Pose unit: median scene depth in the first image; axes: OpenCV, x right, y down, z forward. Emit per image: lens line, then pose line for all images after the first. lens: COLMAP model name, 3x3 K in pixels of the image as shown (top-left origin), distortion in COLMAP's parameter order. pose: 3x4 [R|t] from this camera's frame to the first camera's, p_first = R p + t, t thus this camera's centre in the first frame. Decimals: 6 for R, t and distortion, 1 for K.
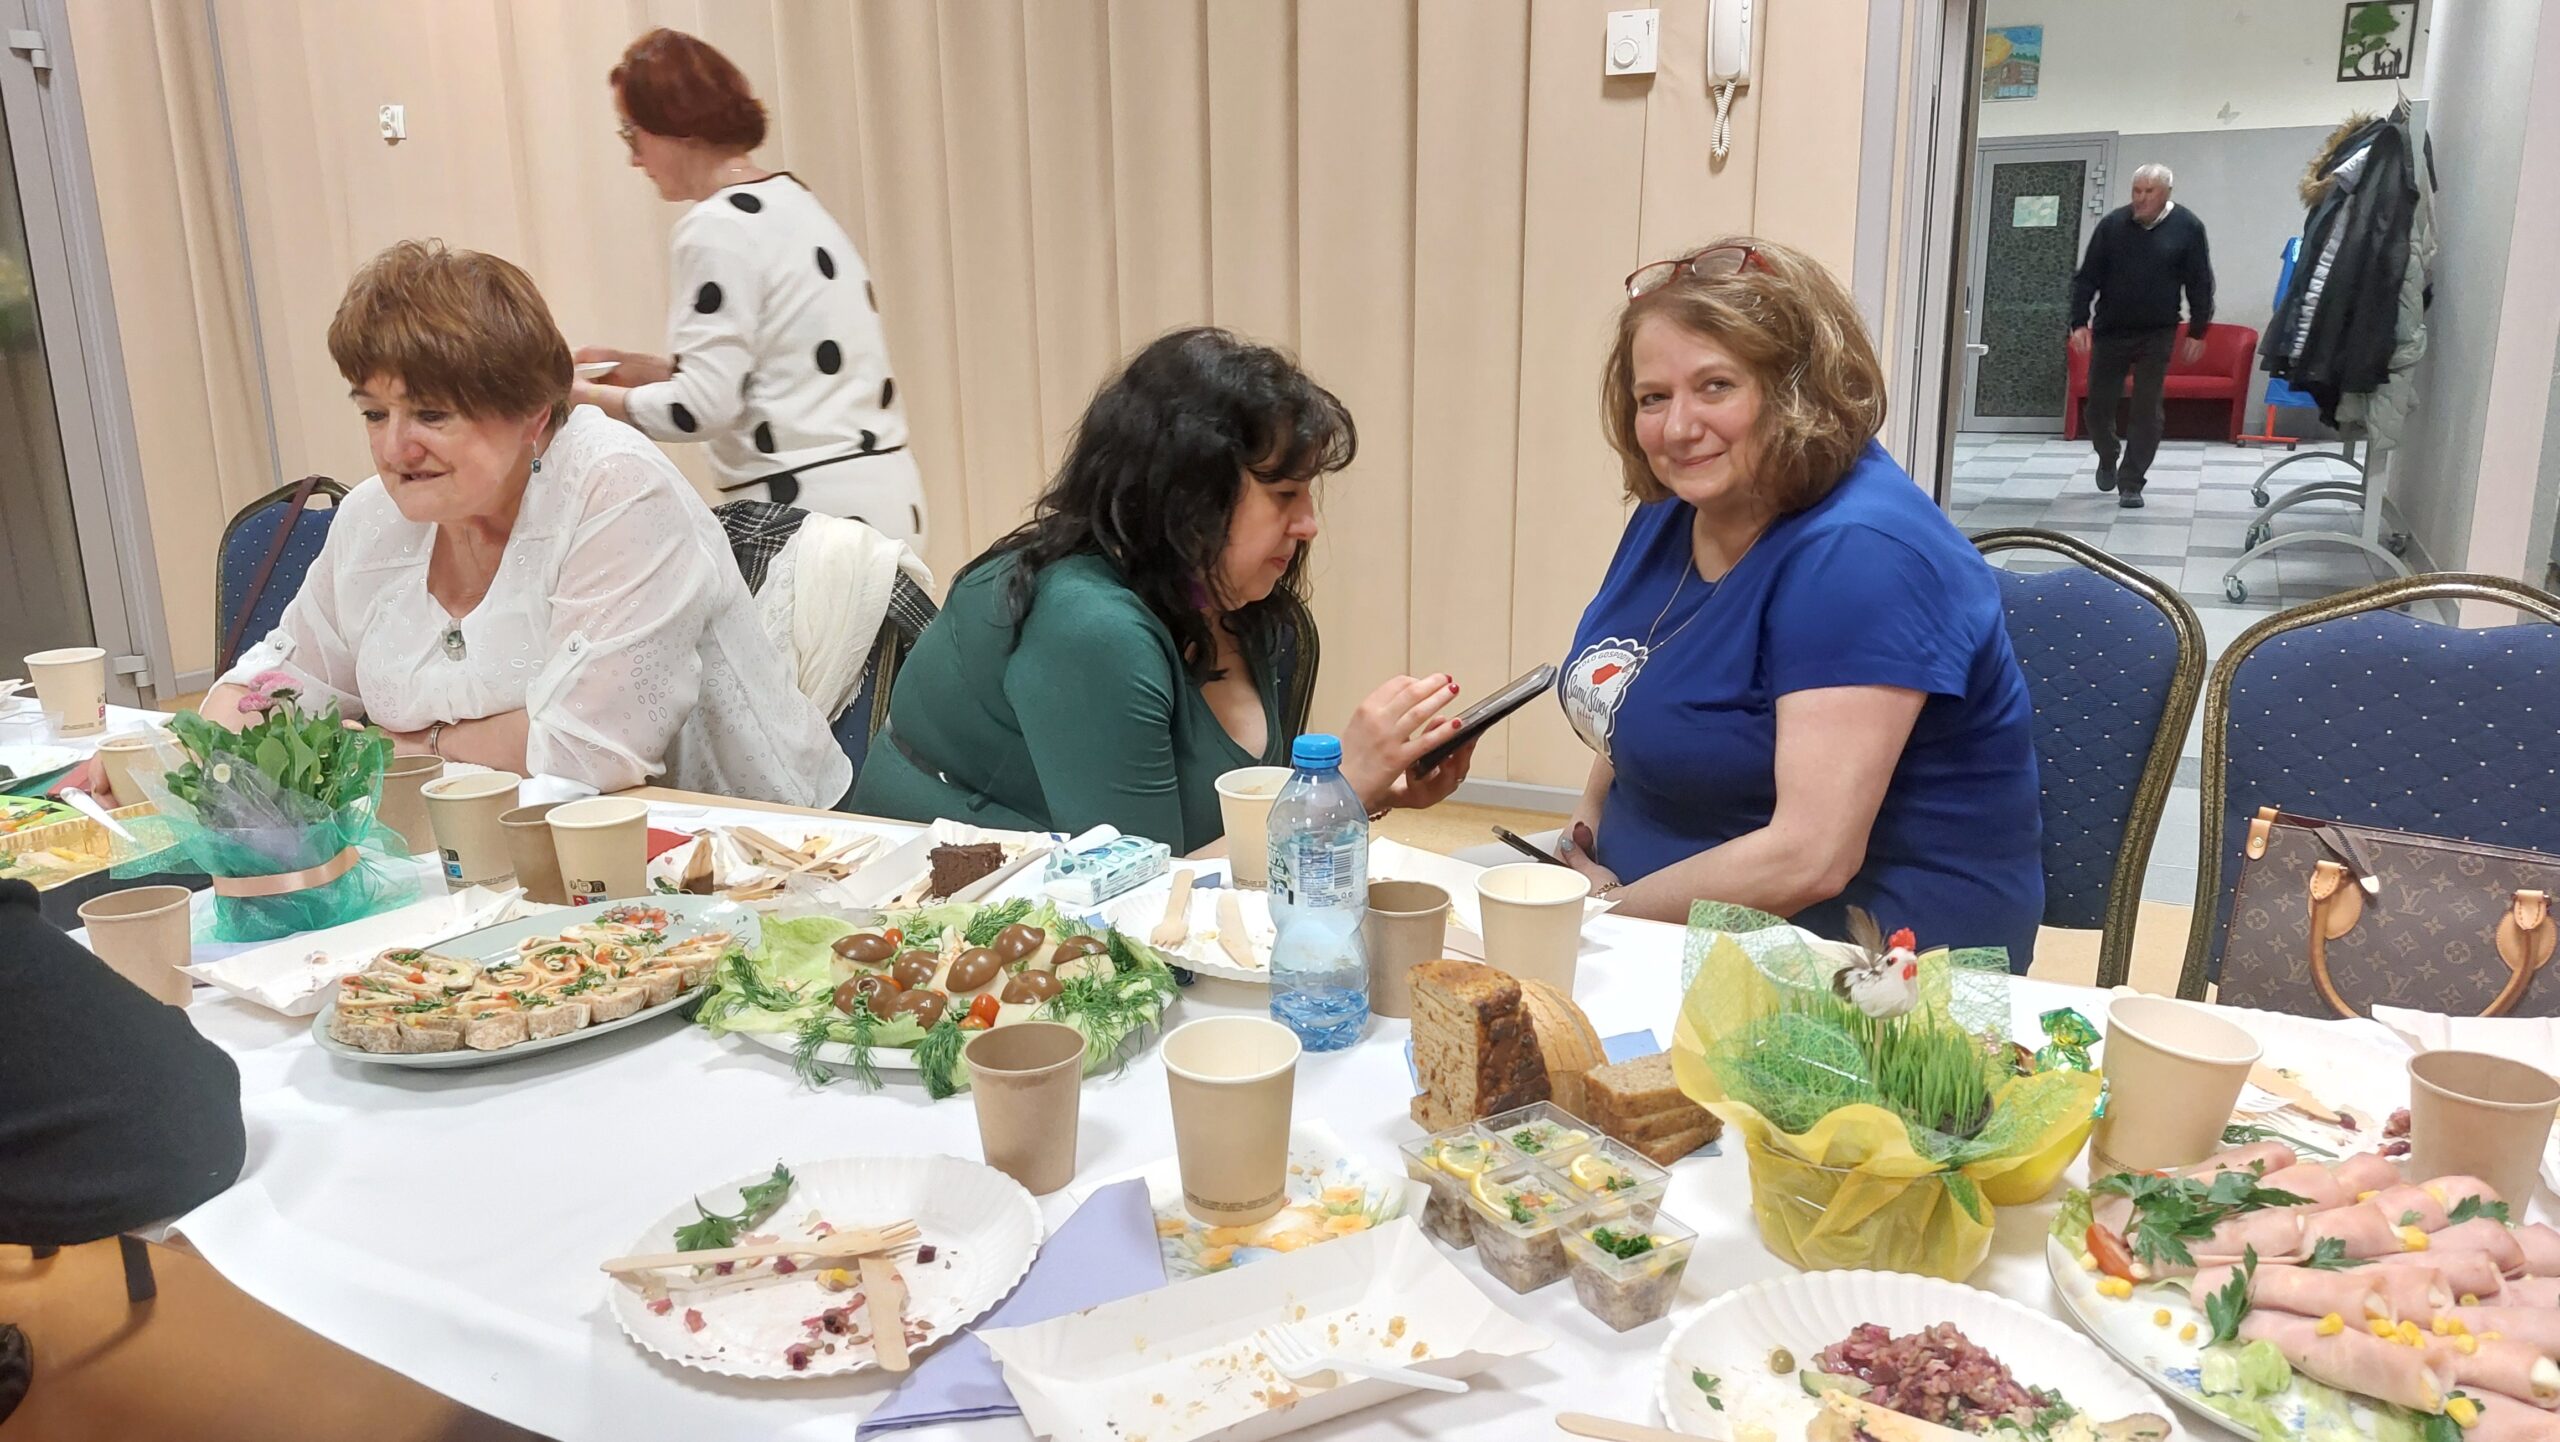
lens RADIAL K [[1866.8, 0, 1228.2], [0, 1866.8, 726.5], [0, 0, 1]] dist [0.004609, 0.005392]
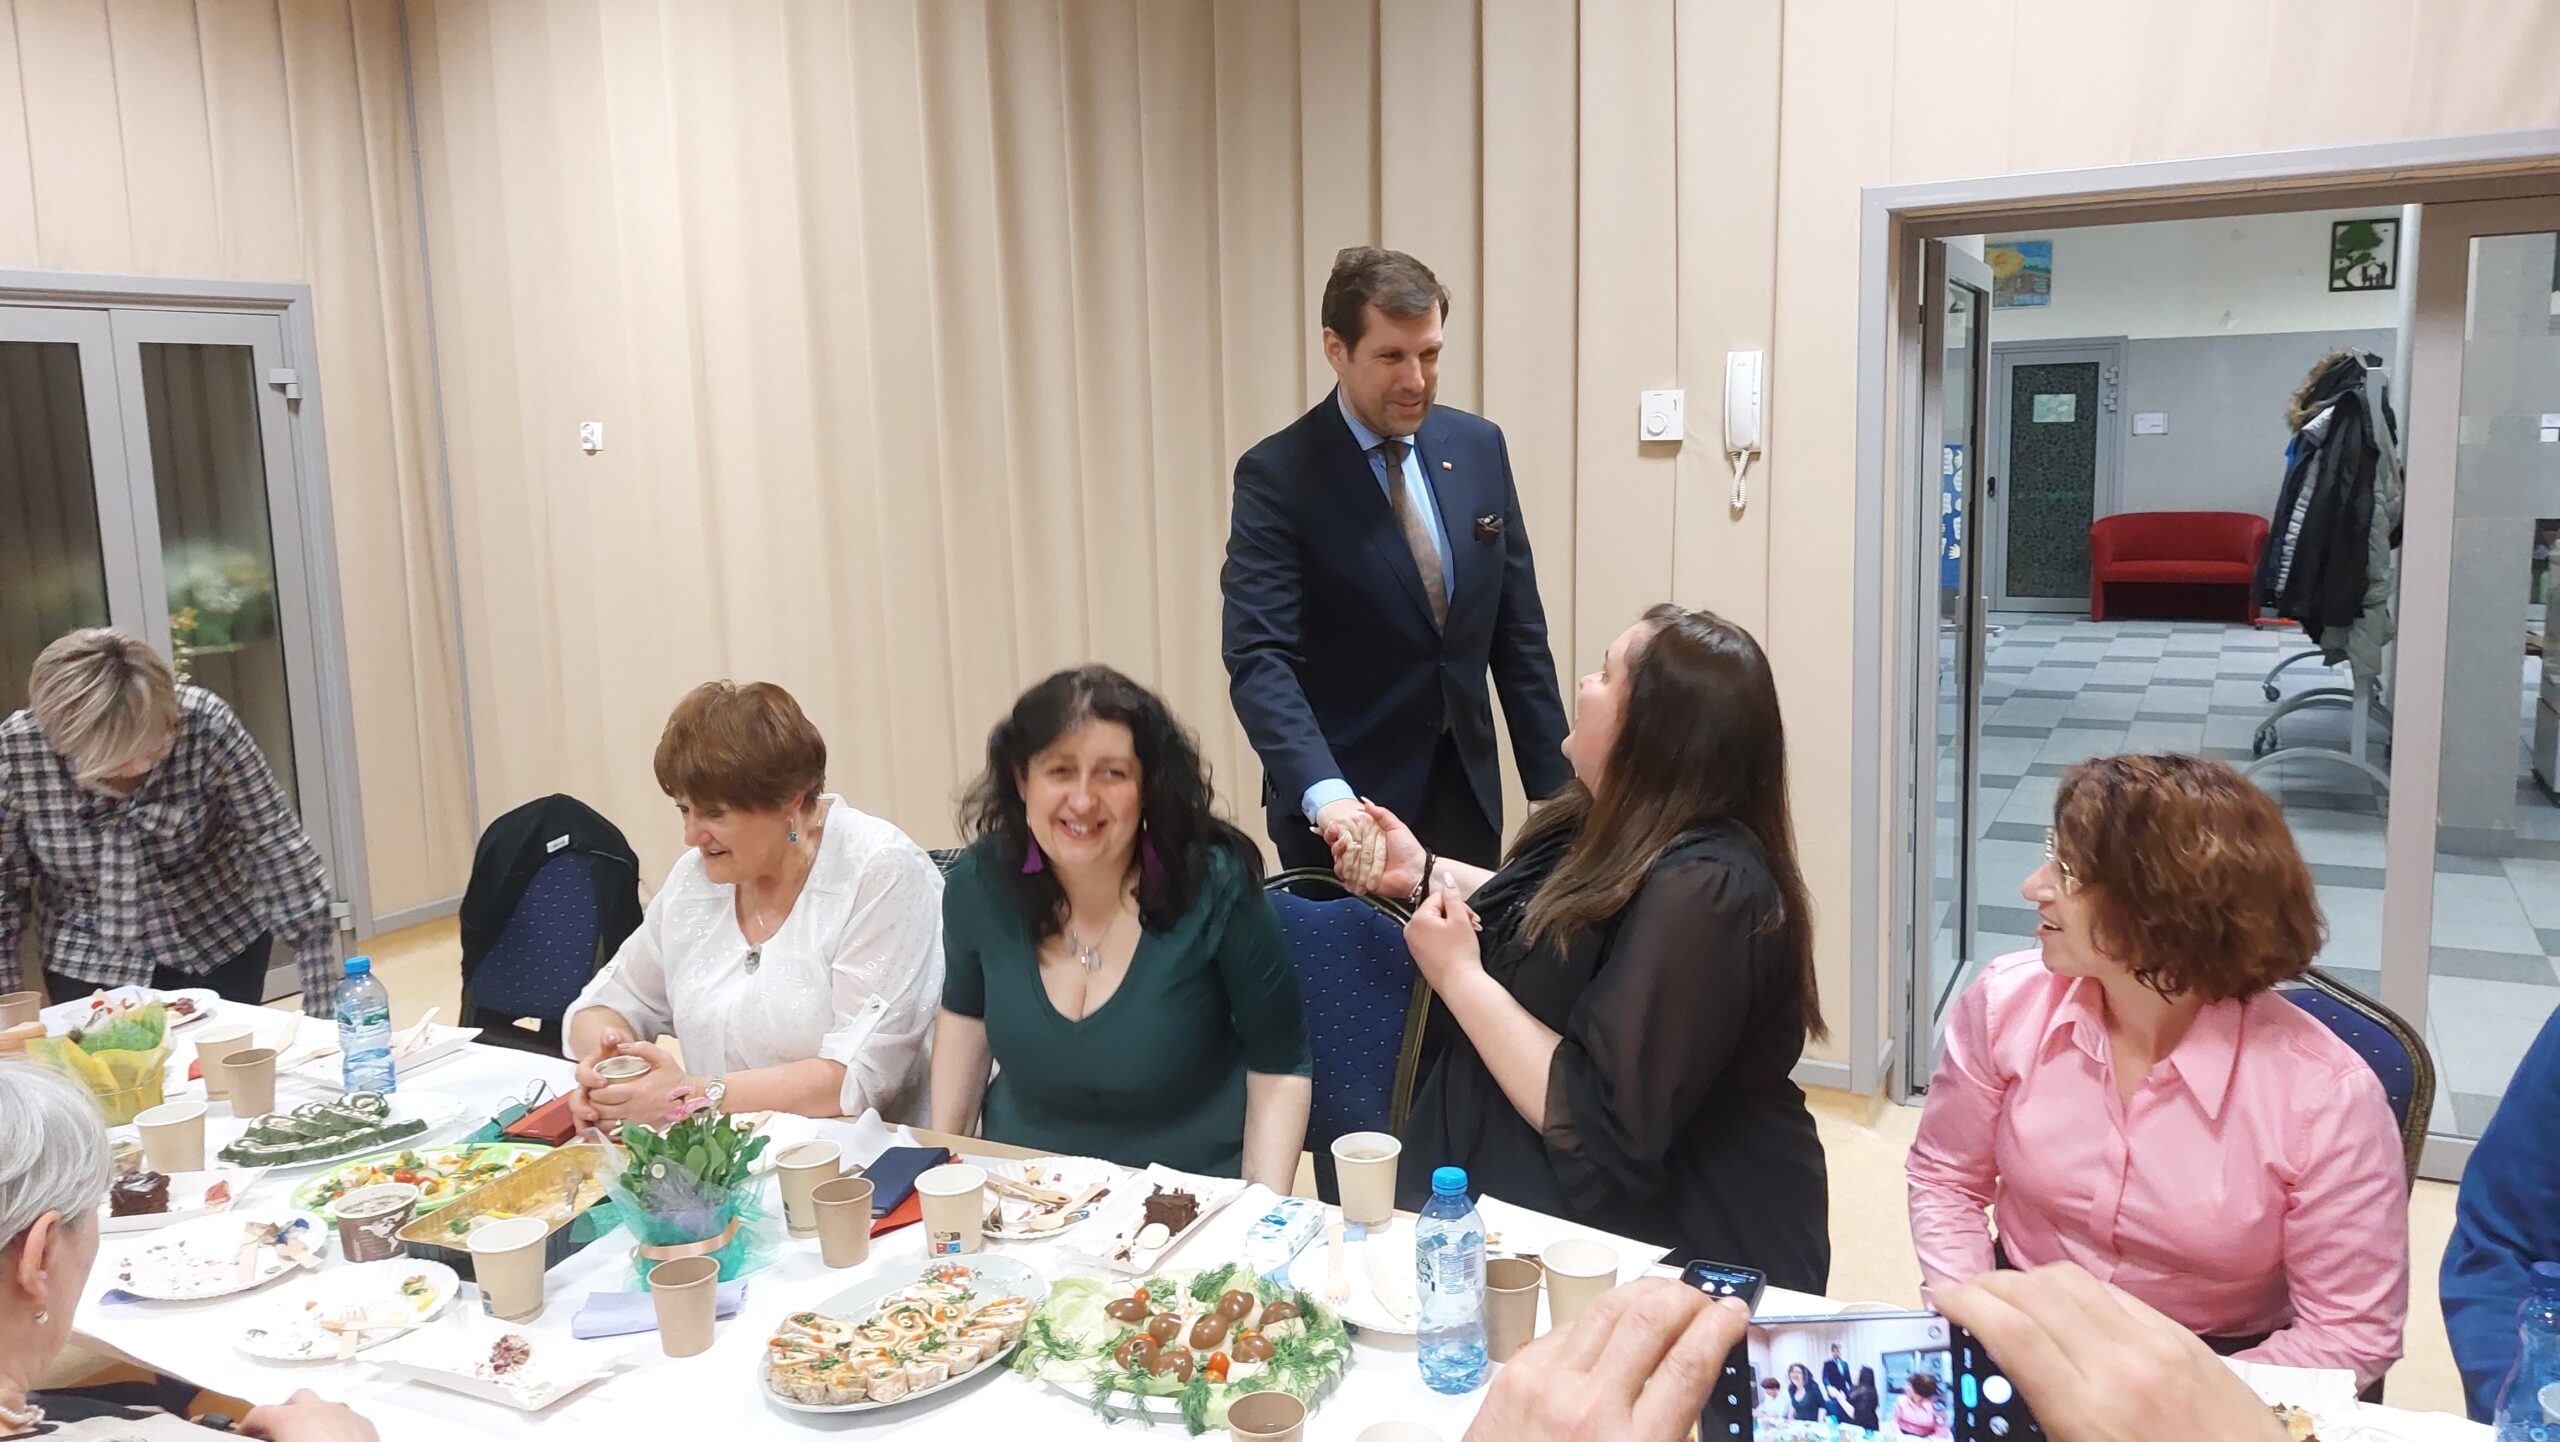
lens RADIAL K [[1814.7, 0, 1283.2], [0, 1814.7, 697.7], [0, 0, 1]] dist [0.023360, -0.005190]
pose [[0.999927, -0.009887, -0.006883, -0.021797], [0.009161, 0.995088, -0.098573, -0.073288], [0.007824, 0.098503, 0.995106, -0.149600]]
